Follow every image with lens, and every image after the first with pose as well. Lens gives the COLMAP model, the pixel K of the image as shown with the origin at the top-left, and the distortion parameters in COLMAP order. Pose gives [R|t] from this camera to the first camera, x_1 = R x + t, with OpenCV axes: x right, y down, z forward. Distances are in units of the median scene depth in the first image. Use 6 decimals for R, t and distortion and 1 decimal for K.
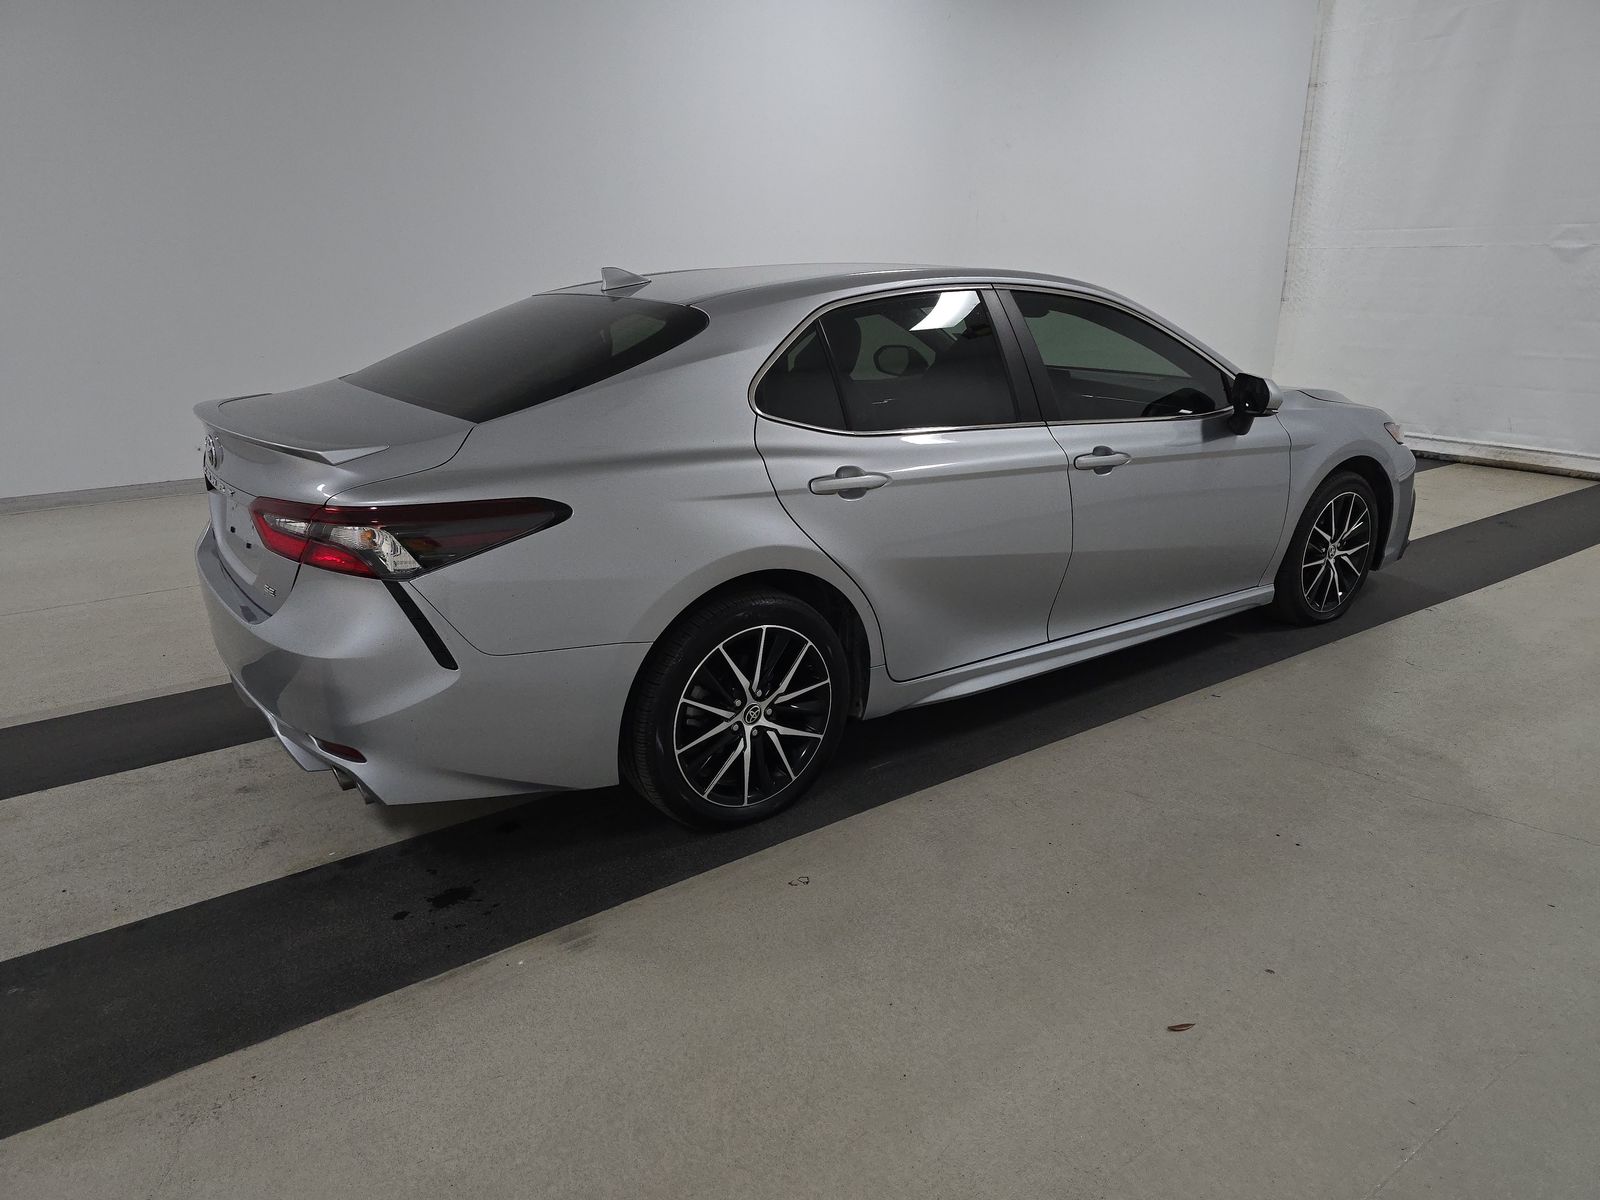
lens RADIAL K [[1078.7, 0, 800.0], [0, 1078.7, 600.0], [0, 0, 1]] dist [0.002960, -0.000842]
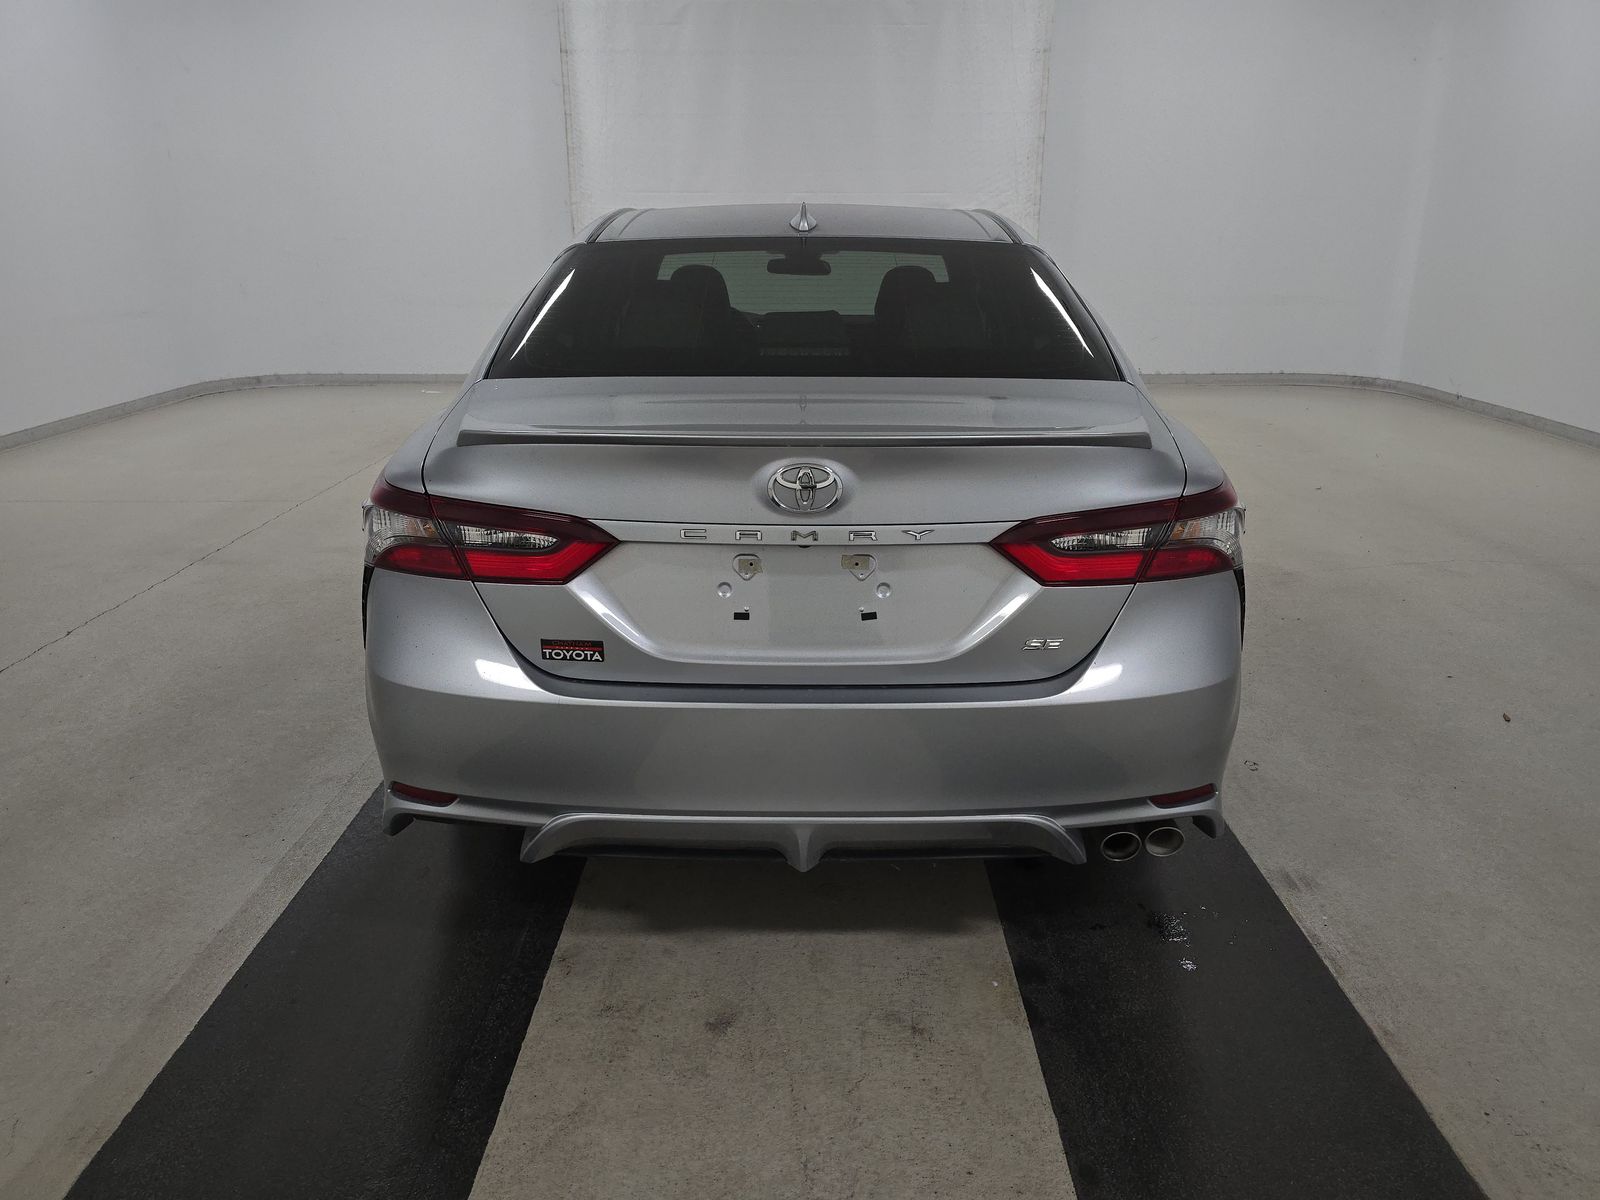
lens RADIAL K [[1097.0, 0, 800.0], [0, 1097.0, 600.0], [0, 0, 1]] dist [-0.001544, -0.003653]
pose [[0.586706, -0.253649, 0.769050, -0.680292], [0.237729, 0.961784, 0.135854, -0.100601], [-0.774119, 0.103119, 0.624585, 0.404539]]
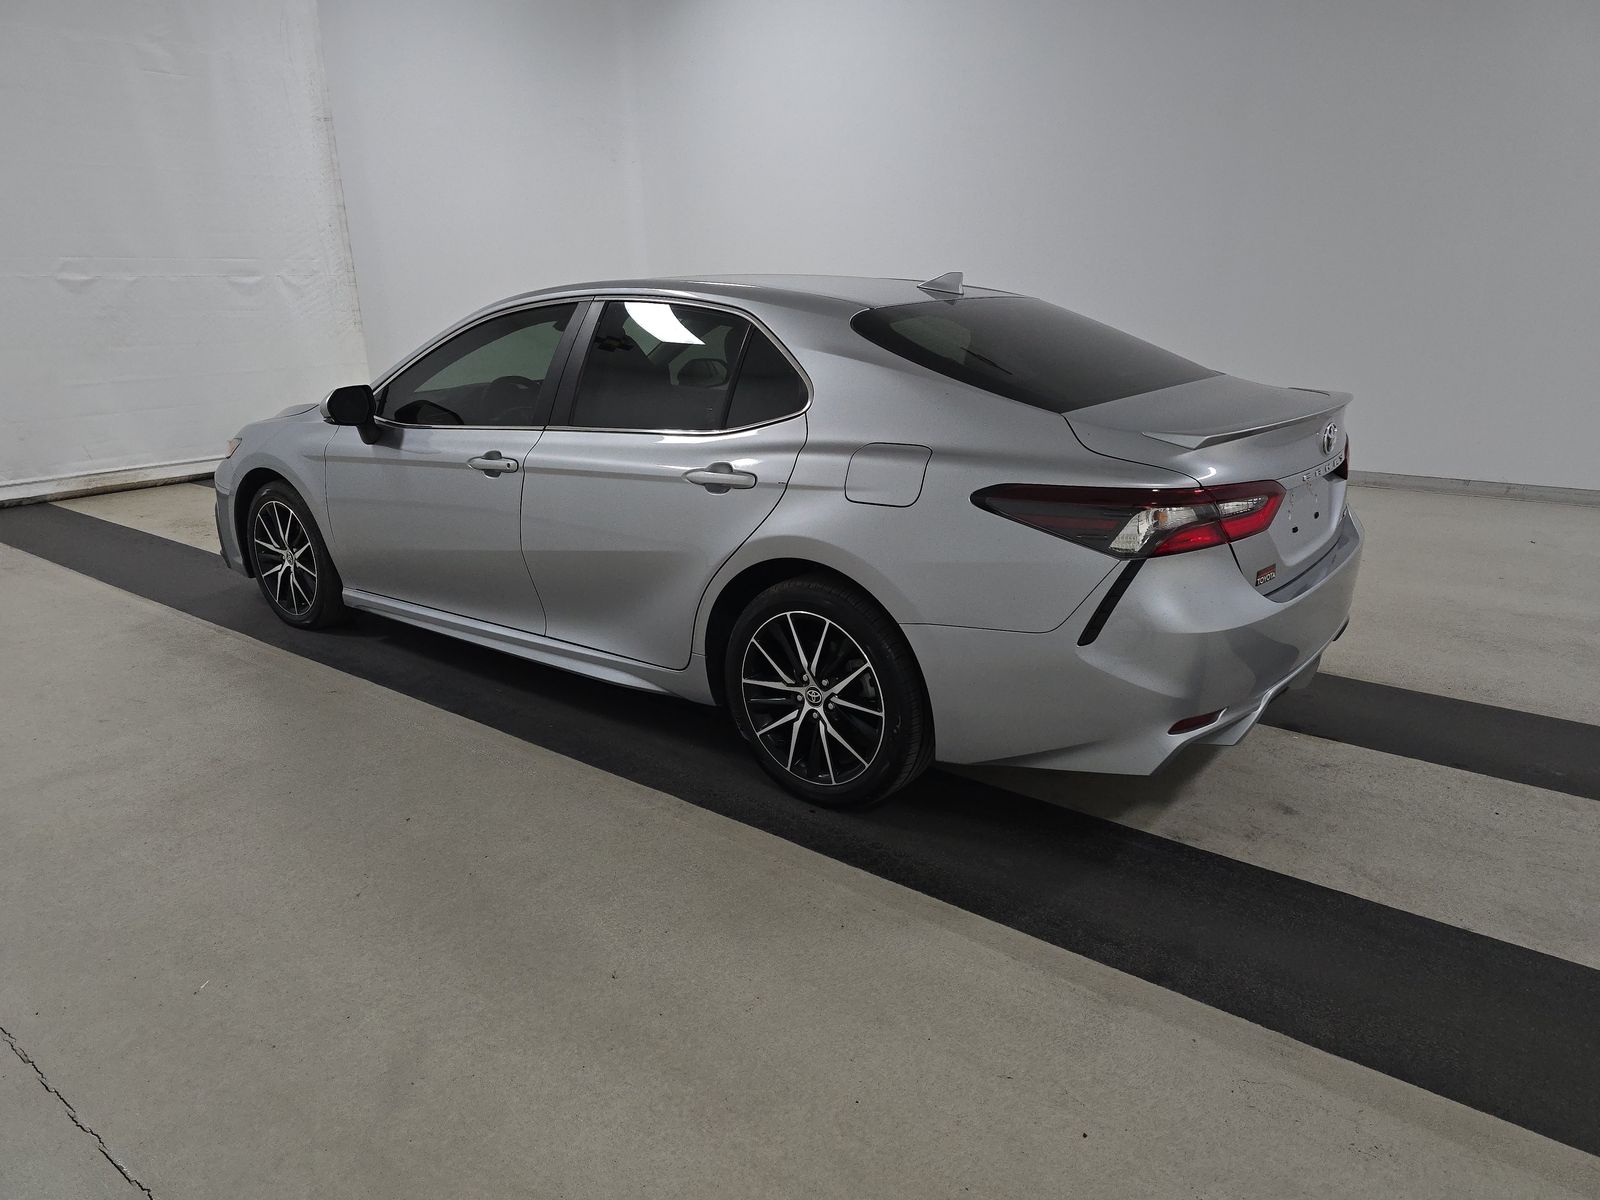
lens RADIAL K [[1097.0, 0, 800.0], [0, 1097.0, 600.0], [0, 0, 1]] dist [-0.001544, -0.003653]
pose [[-0.281612, -0.254005, 0.925298, -0.915883], [0.302985, 0.891449, 0.336926, -0.323989], [-0.910436, 0.375234, -0.174083, 1.105112]]
